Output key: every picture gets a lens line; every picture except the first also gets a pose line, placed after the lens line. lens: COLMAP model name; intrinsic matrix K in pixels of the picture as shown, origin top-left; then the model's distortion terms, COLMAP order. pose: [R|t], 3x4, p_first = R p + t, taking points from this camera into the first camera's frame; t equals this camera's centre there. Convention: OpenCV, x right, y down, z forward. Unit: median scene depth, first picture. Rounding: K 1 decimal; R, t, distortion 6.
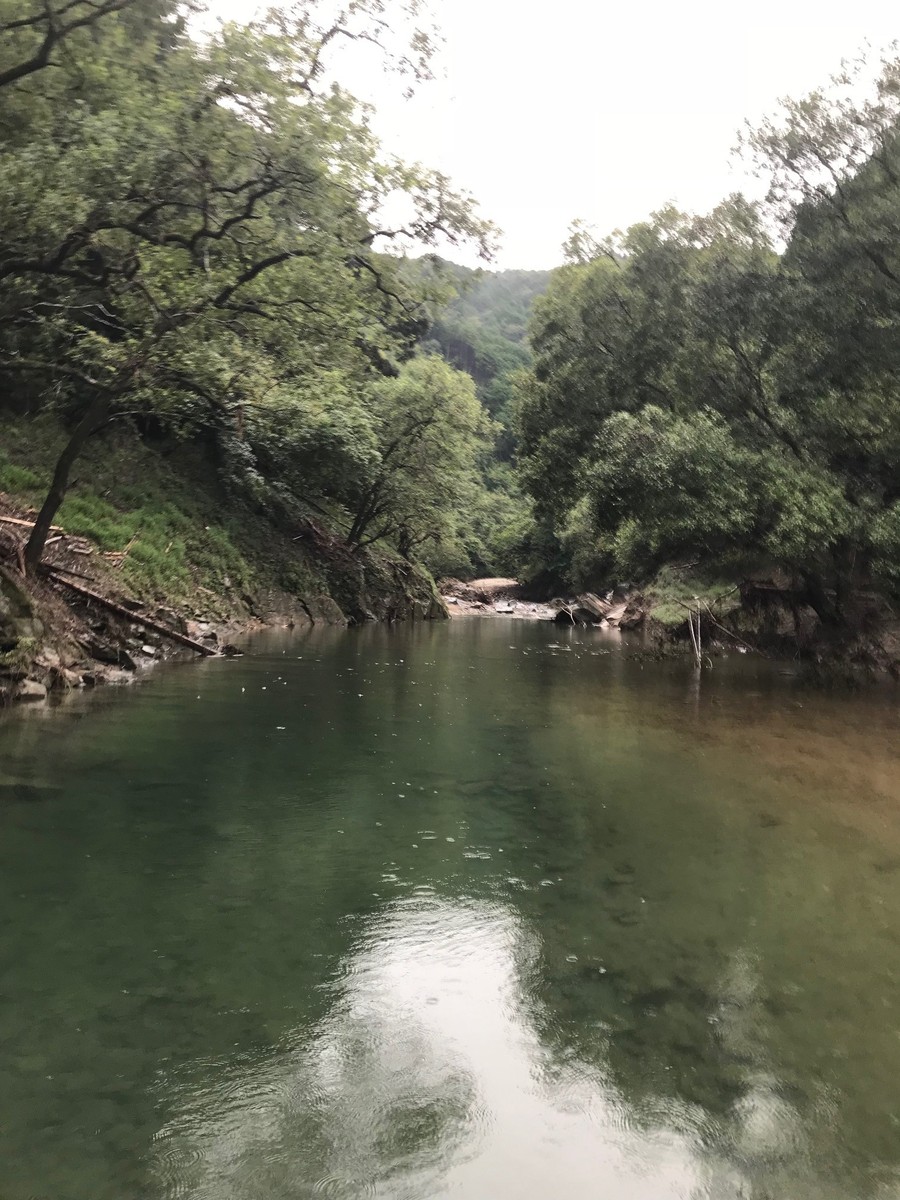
lens RADIAL K [[986.0, 0, 451.3], [0, 986.0, 604.1], [0, 0, 1]] dist [-0.009000, -0.002239]
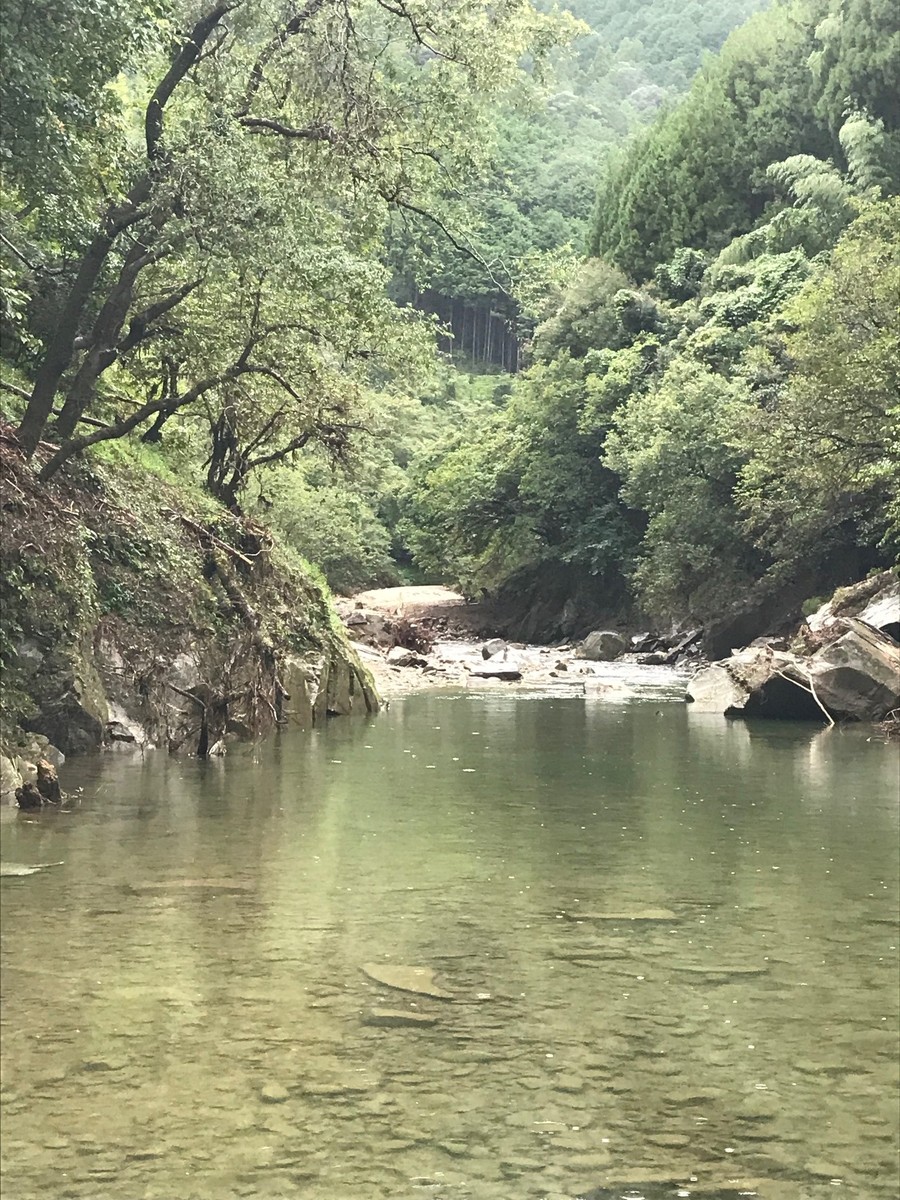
lens RADIAL K [[2193.2, 0, 452.2], [0, 2193.2, 603.0], [0, 0, 1]] dist [0.273918, 0.000000]
pose [[0.996821, -0.023469, 0.076135, -0.031299], [0.024997, 0.999503, -0.019188, -0.005323], [-0.075647, 0.021030, 0.996913, 0.337791]]
